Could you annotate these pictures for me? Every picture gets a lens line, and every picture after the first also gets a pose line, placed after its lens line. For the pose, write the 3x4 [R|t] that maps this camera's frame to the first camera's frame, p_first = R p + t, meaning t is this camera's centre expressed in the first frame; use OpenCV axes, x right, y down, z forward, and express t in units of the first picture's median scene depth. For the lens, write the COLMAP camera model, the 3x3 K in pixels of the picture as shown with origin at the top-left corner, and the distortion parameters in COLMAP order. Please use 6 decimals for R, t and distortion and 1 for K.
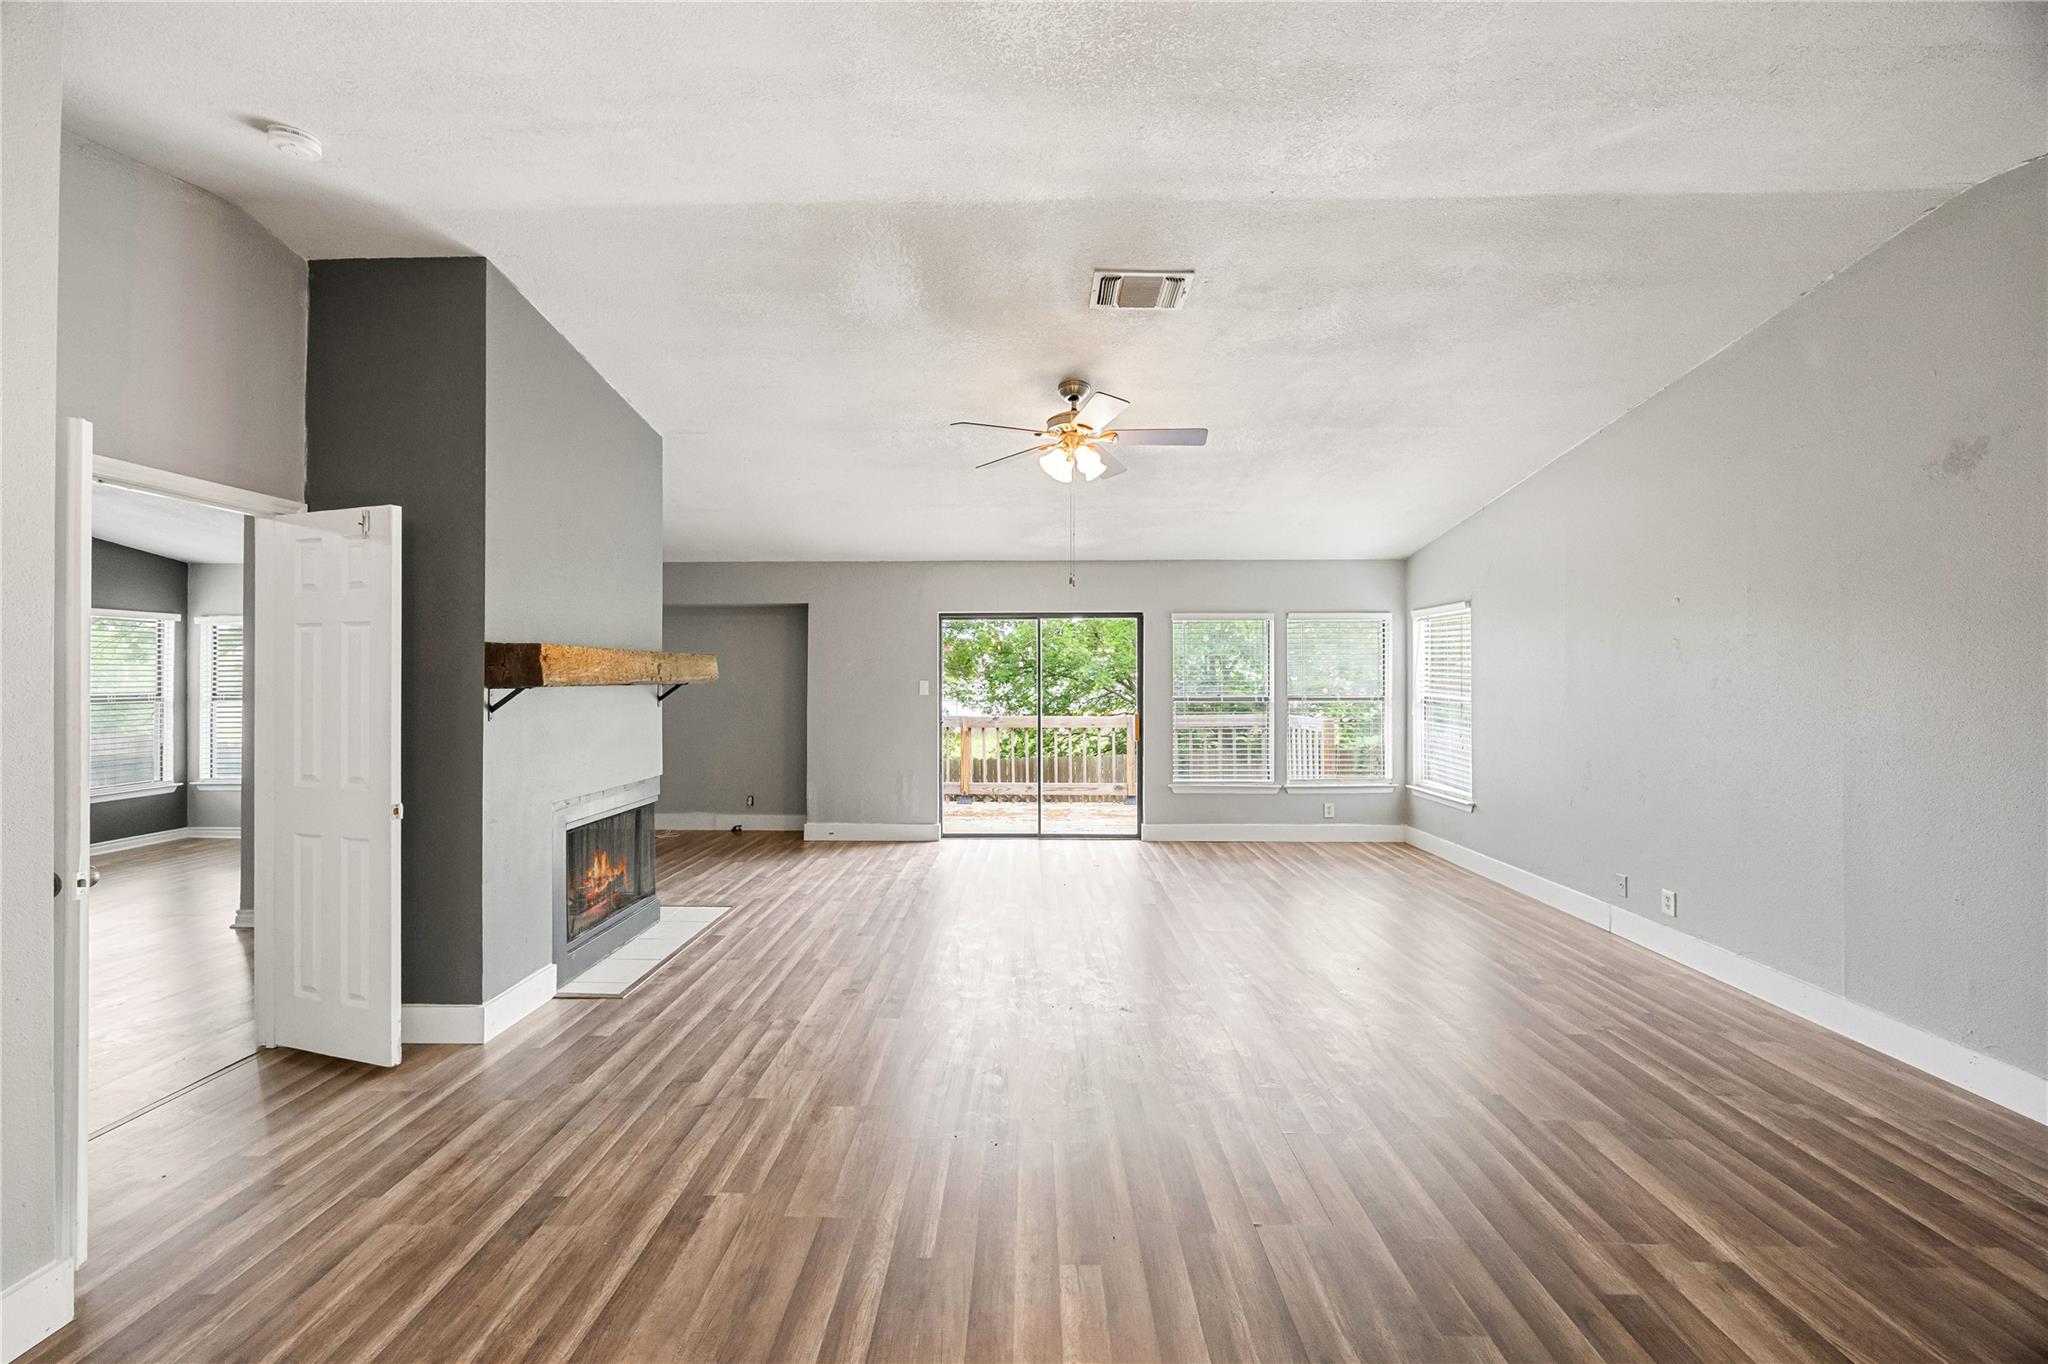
lens RADIAL K [[787.6, 0, 1022.6], [0, 787.6, 673.3], [0, 0, 1]] dist [0.000561, -0.000658]
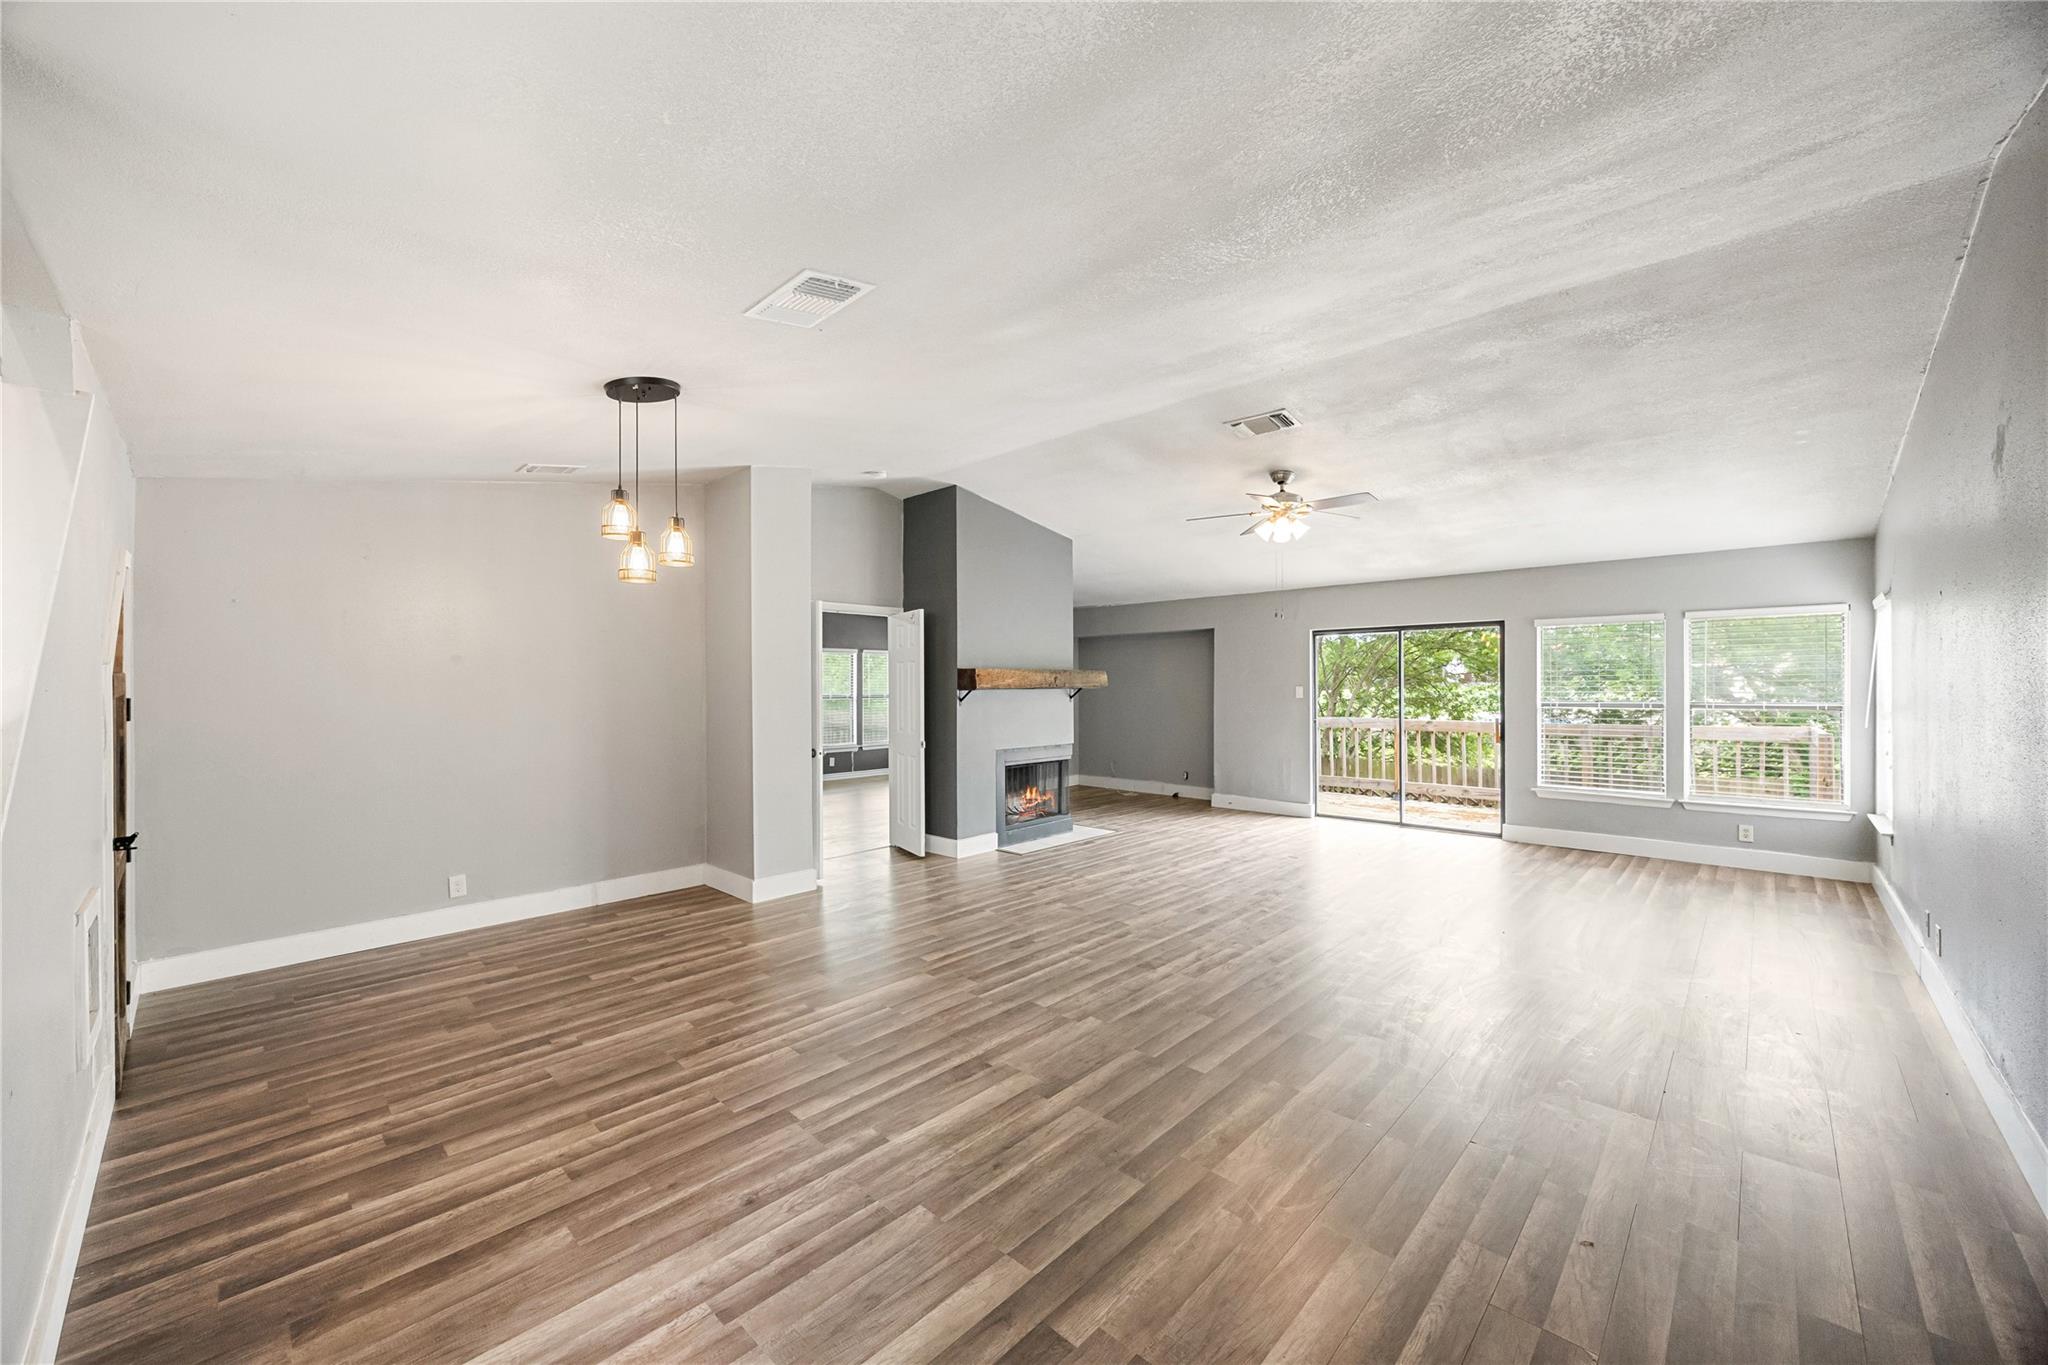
lens RADIAL K [[787.6, 0, 1026.4], [0, 787.6, 685.2], [0, 0, 1]] dist [0.000561, -0.000658]
pose [[0.738078, -0.001187, -0.674714, 0.714943], [0.006893, 0.999960, 0.005781, -0.004366], [0.674680, -0.008918, 0.738056, -0.349637]]
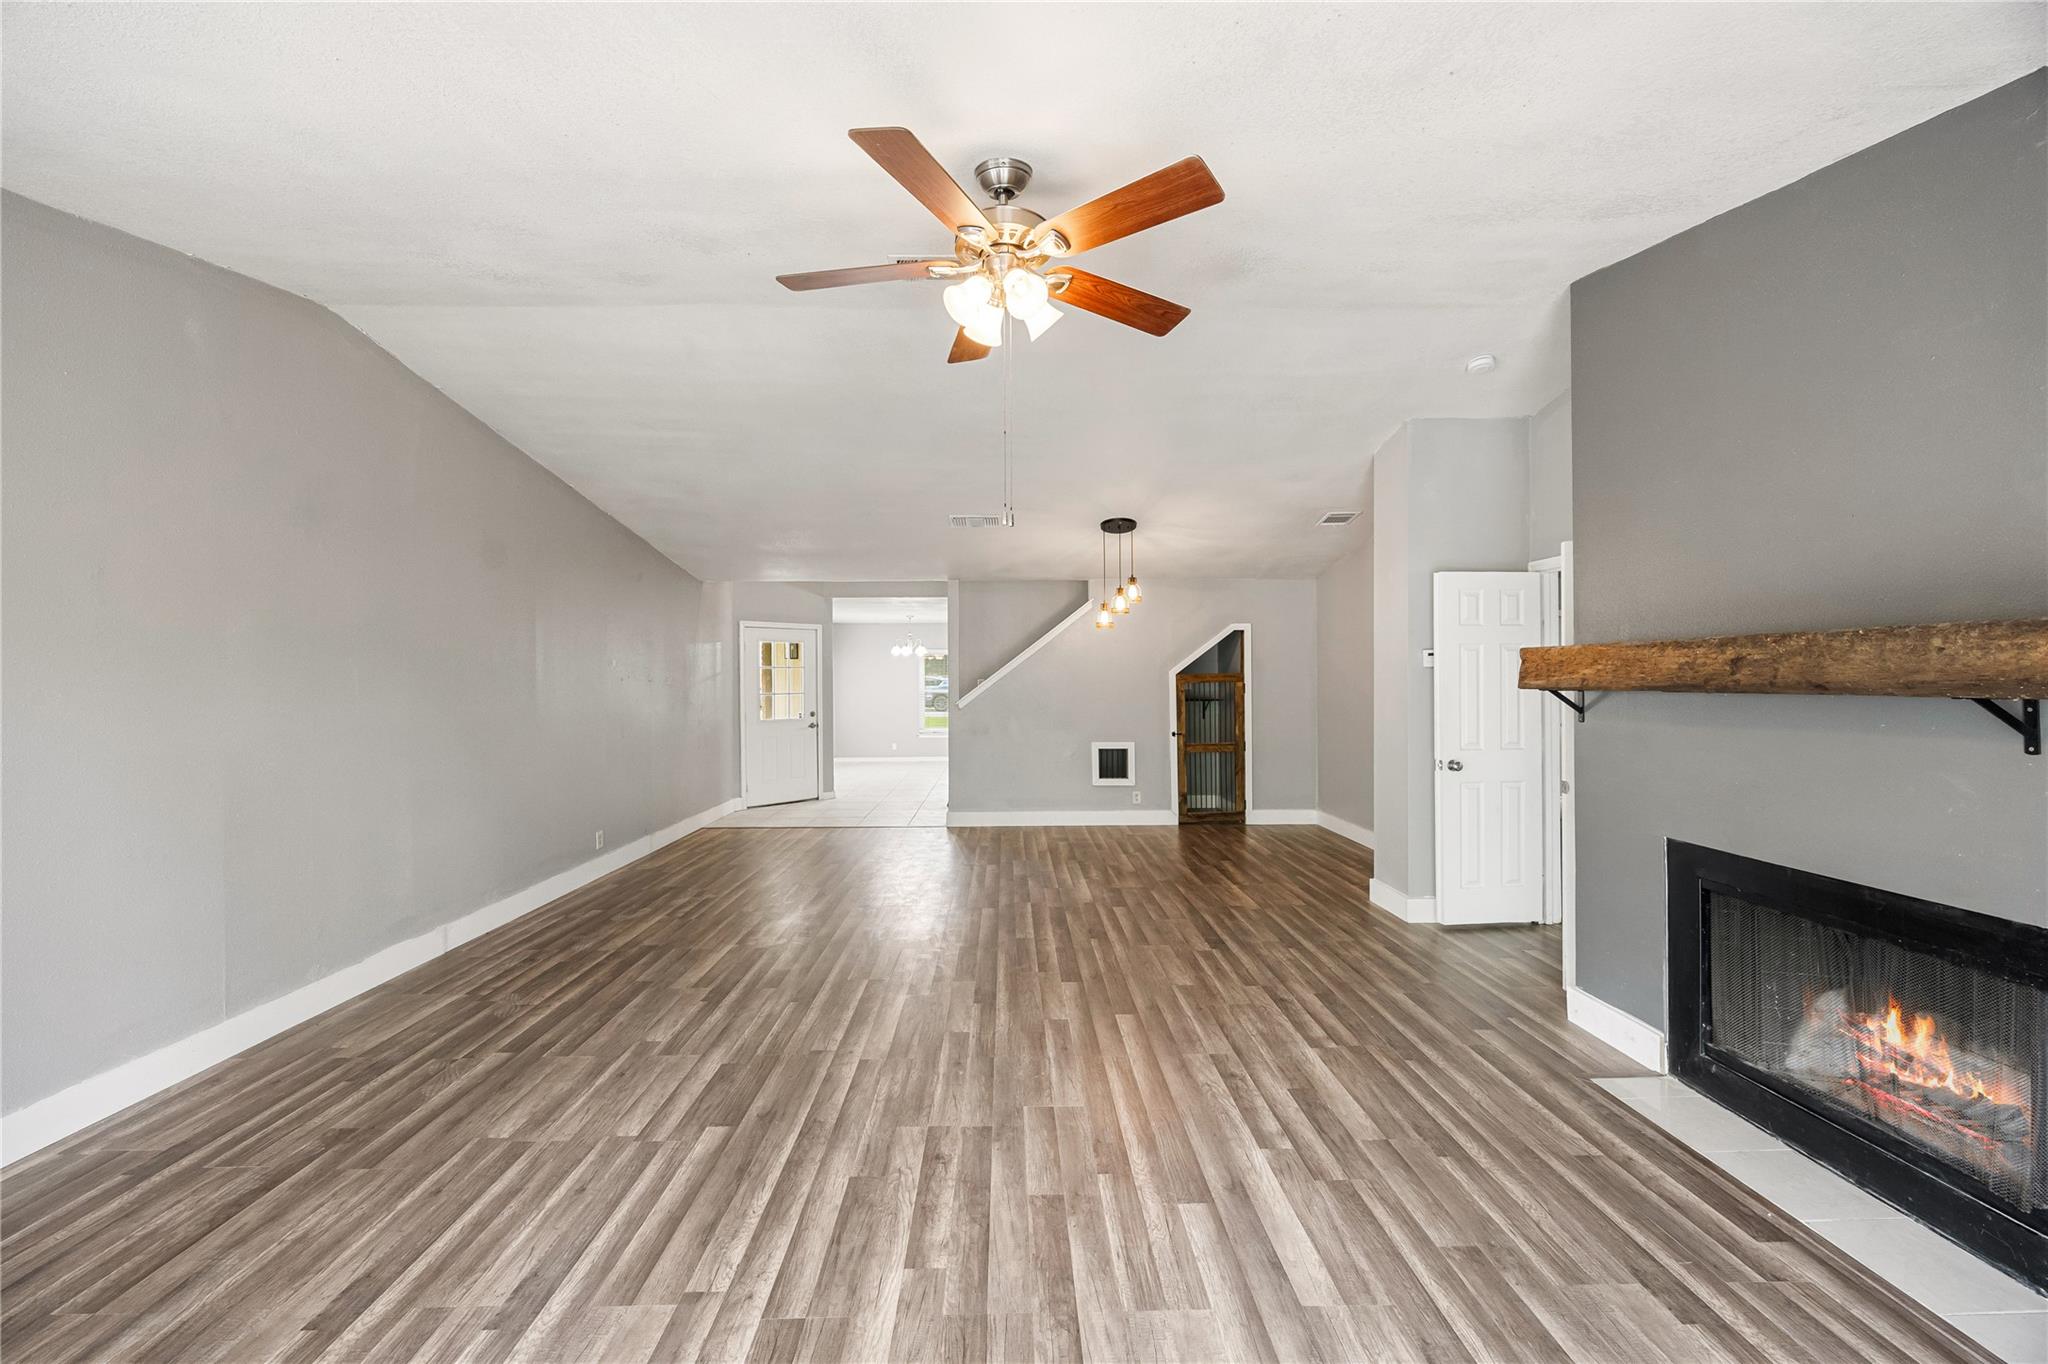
lens RADIAL K [[787.6, 0, 1012.1], [0, 787.6, 685.6], [0, 0, 1]] dist [0.000561, -0.000658]
pose [[-0.999775, 0.006834, -0.020058, 0.077835], [0.006796, 0.999975, 0.001960, 0.004691], [0.020070, 0.001824, -0.999797, 1.672725]]
